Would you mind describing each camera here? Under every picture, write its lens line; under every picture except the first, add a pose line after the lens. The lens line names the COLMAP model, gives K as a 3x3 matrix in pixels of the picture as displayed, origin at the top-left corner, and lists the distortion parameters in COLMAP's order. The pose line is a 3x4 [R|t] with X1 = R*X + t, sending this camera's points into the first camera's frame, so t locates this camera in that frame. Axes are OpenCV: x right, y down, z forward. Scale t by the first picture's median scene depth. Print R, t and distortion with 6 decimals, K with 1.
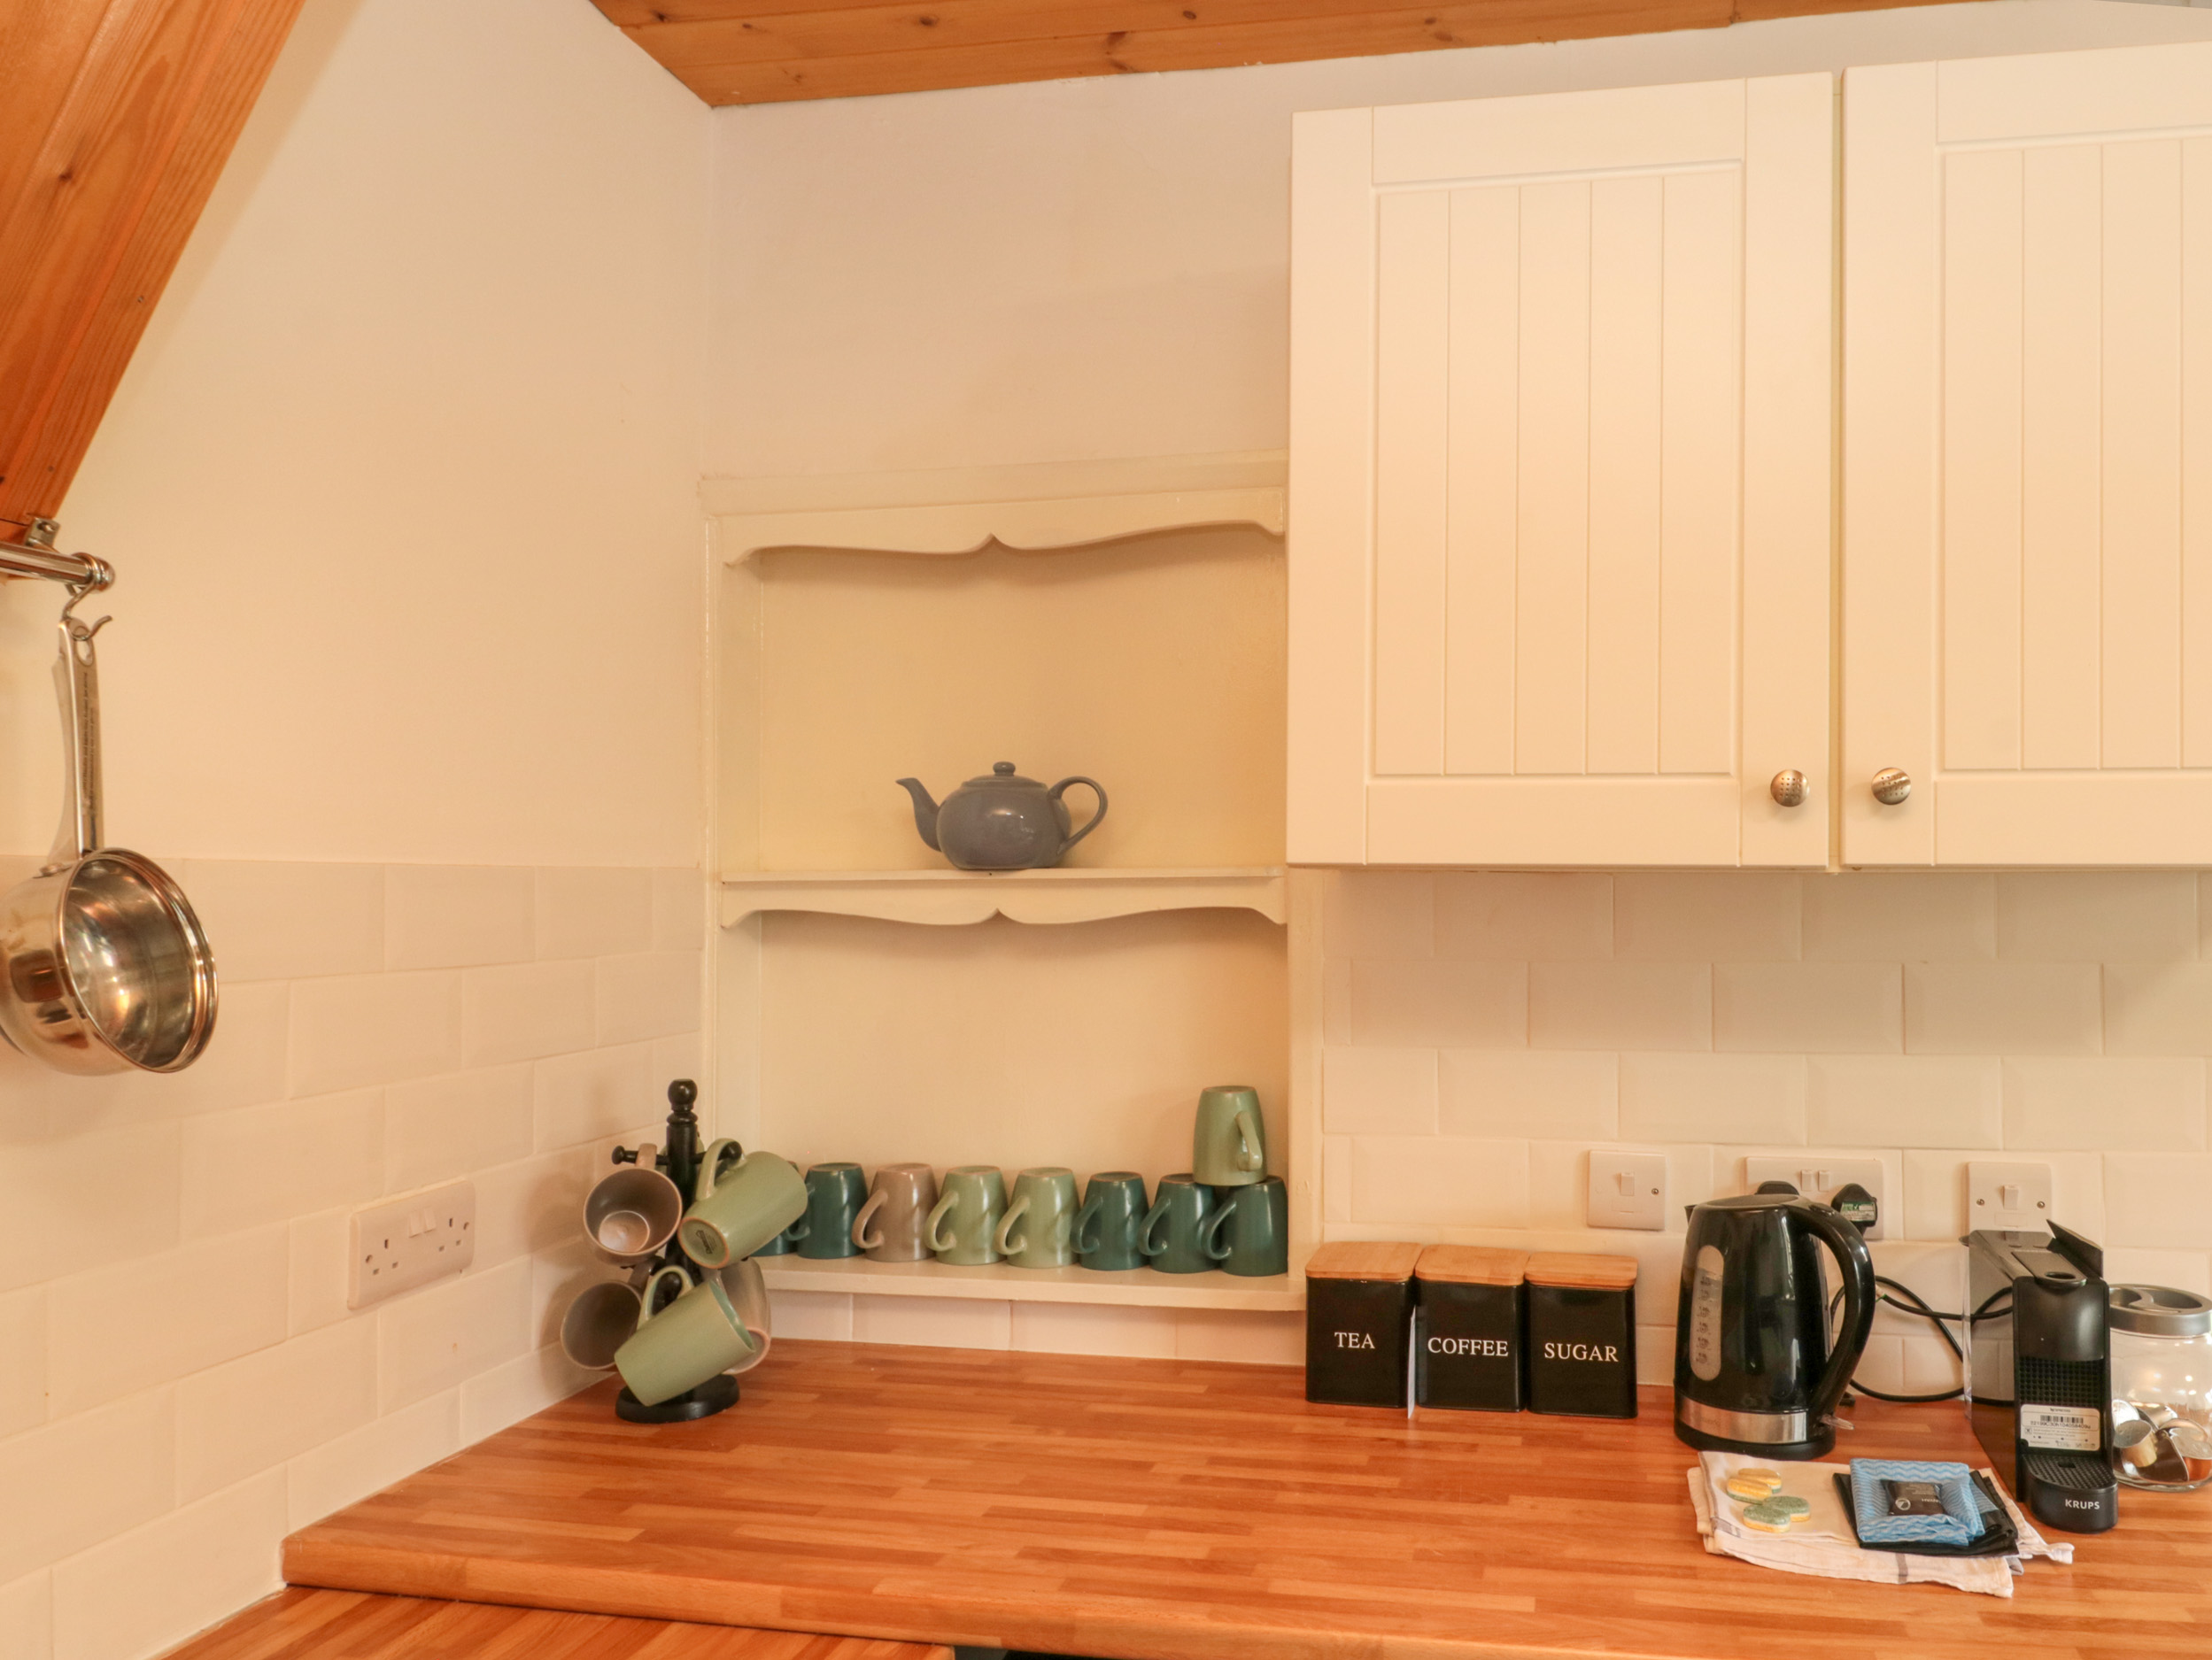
lens RADIAL K [[1767.8, 0, 1211.0], [0, 1767.8, 868.6], [0, 0, 1]] dist [0.012847, -0.028183]
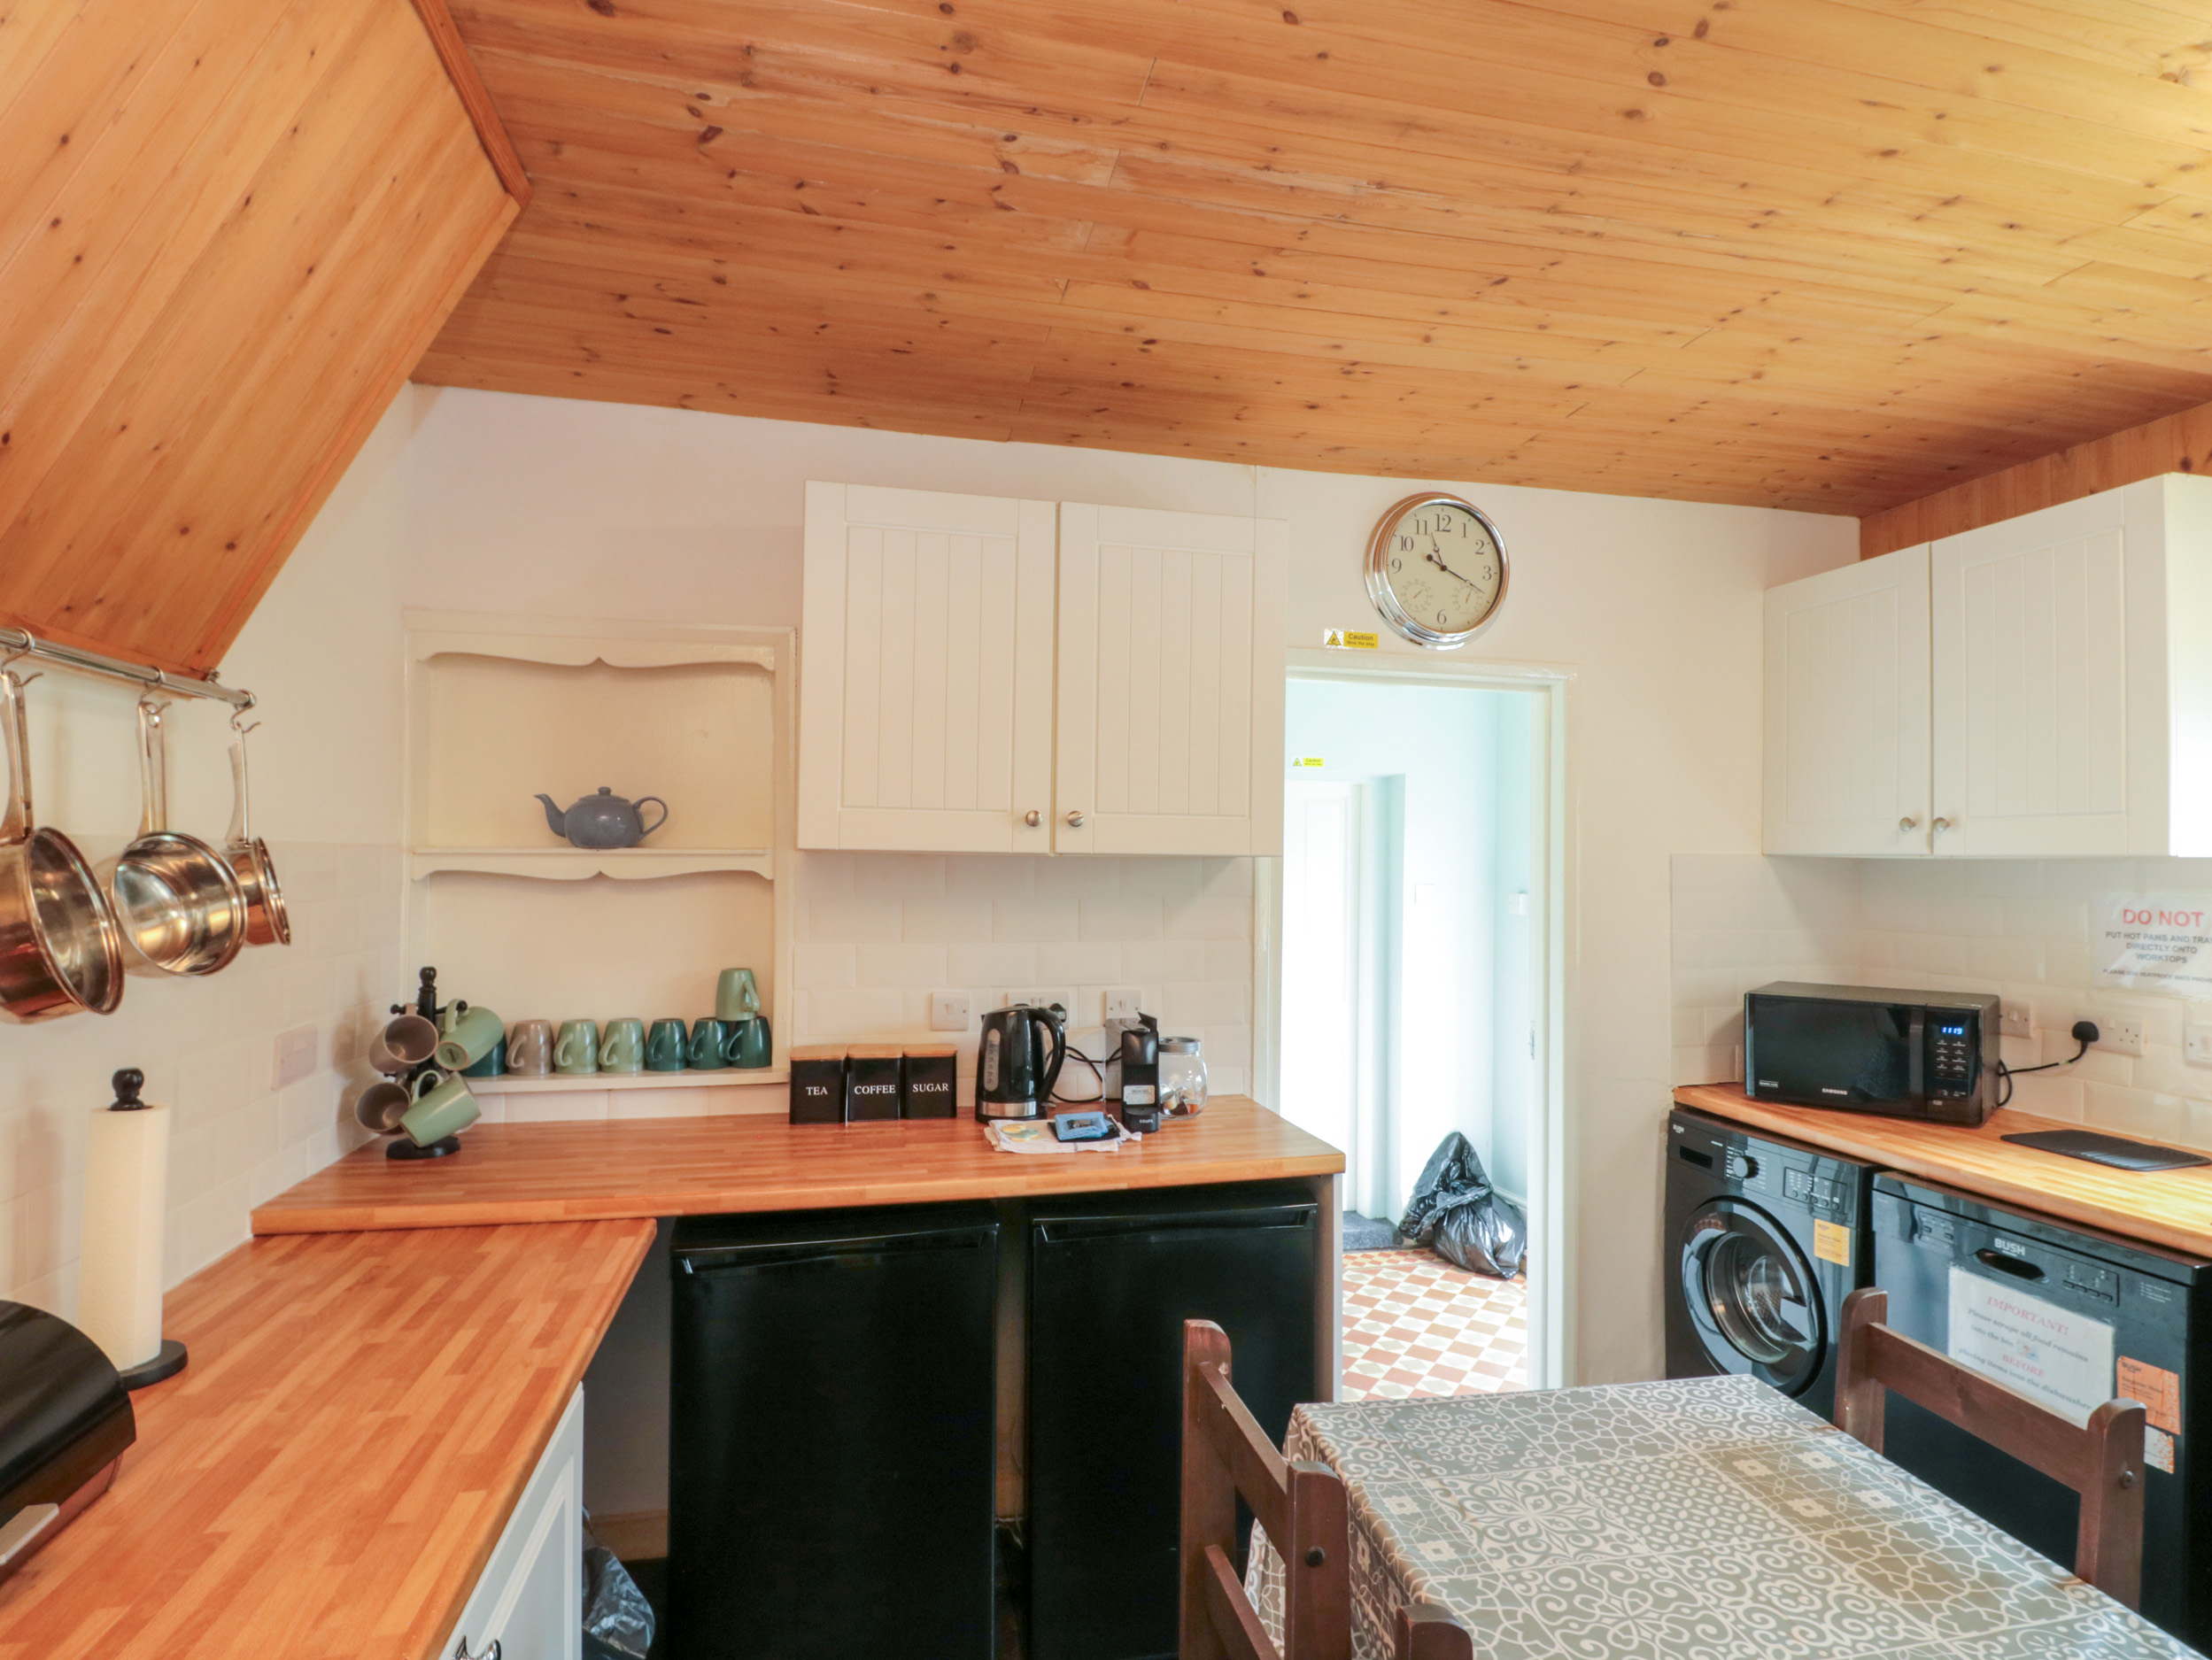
lens RADIAL K [[1151.7, 0, 1101.8], [0, 1151.7, 847.0], [0, 0, 1]] dist [-0.018396, -0.002153]
pose [[0.924321, 0.014295, 0.381349, -0.127808], [-0.014015, 0.999896, -0.003513, -0.004667], [-0.381359, -0.002098, 0.924425, -0.327717]]
